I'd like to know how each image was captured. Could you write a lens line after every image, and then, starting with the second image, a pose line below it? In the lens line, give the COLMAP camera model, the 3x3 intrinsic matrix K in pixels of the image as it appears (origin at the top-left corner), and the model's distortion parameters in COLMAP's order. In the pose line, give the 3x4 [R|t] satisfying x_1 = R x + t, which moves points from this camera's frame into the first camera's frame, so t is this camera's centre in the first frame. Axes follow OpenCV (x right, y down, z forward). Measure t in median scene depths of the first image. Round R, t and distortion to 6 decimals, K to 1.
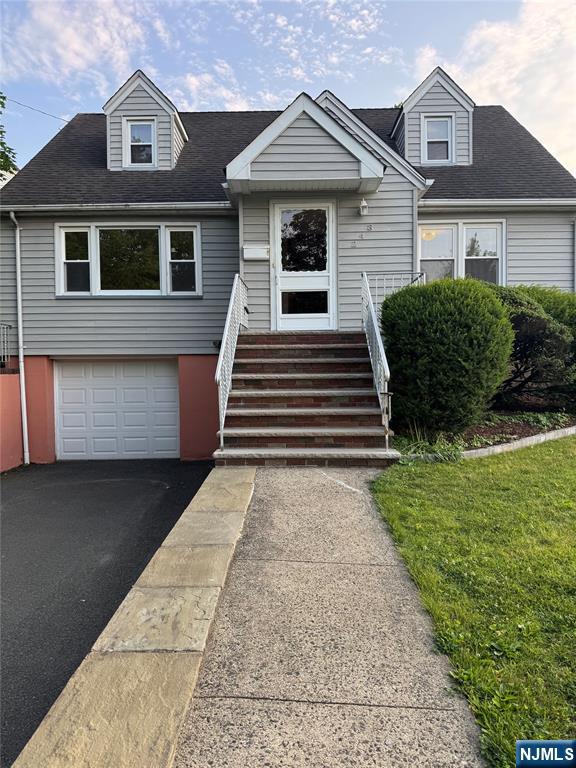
lens RADIAL K [[543.4, 0, 290.7], [0, 543.4, 387.3], [0, 0, 1]] dist [0.063826, -0.081232]
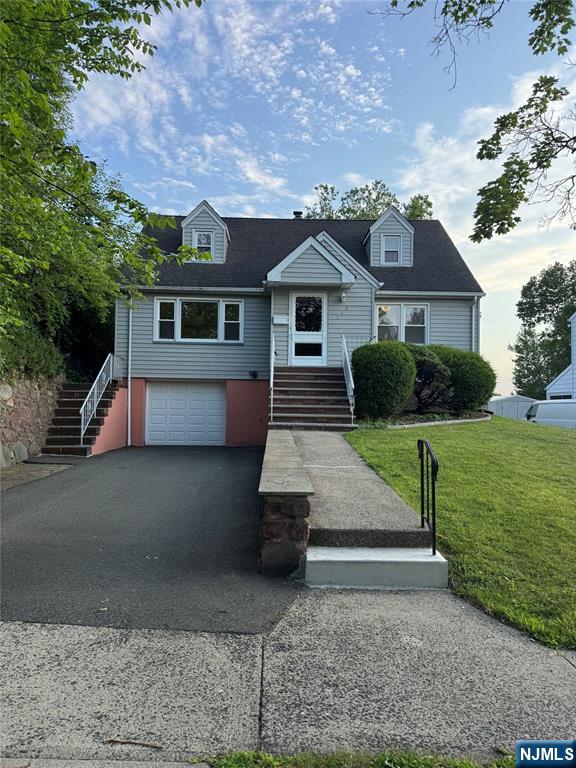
lens RADIAL K [[543.4, 0, 286.5], [0, 543.4, 382.8], [0, 0, 1]] dist [0.063826, -0.081232]
pose [[0.999321, 0.026914, 0.025157, -0.081047], [-0.024812, 0.996452, -0.080428, 0.084023], [-0.027232, 0.079749, 0.996443, -0.670778]]
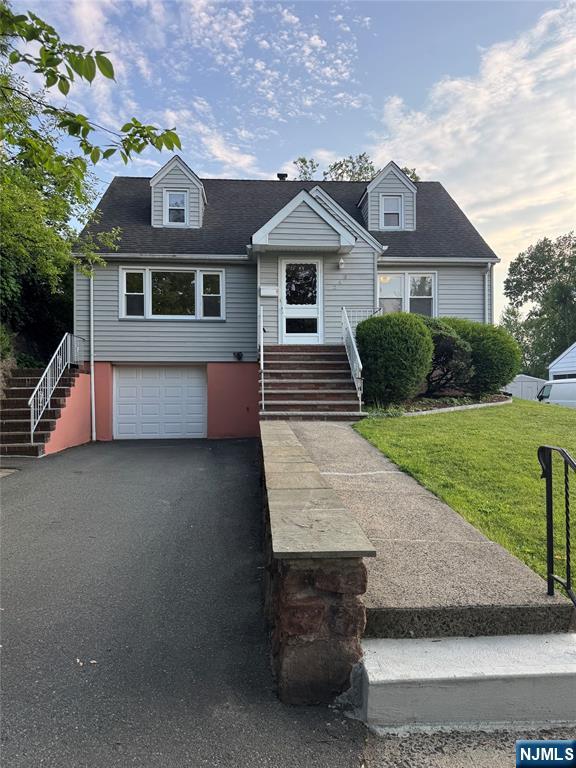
lens RADIAL K [[543.4, 0, 290.1], [0, 543.4, 387.3], [0, 0, 1]] dist [0.063826, -0.081232]
pose [[0.997579, 0.008317, 0.069044, -0.102940], [-0.005221, 0.998978, -0.044899, 0.073990], [-0.069347, 0.044429, 0.996603, -0.439775]]
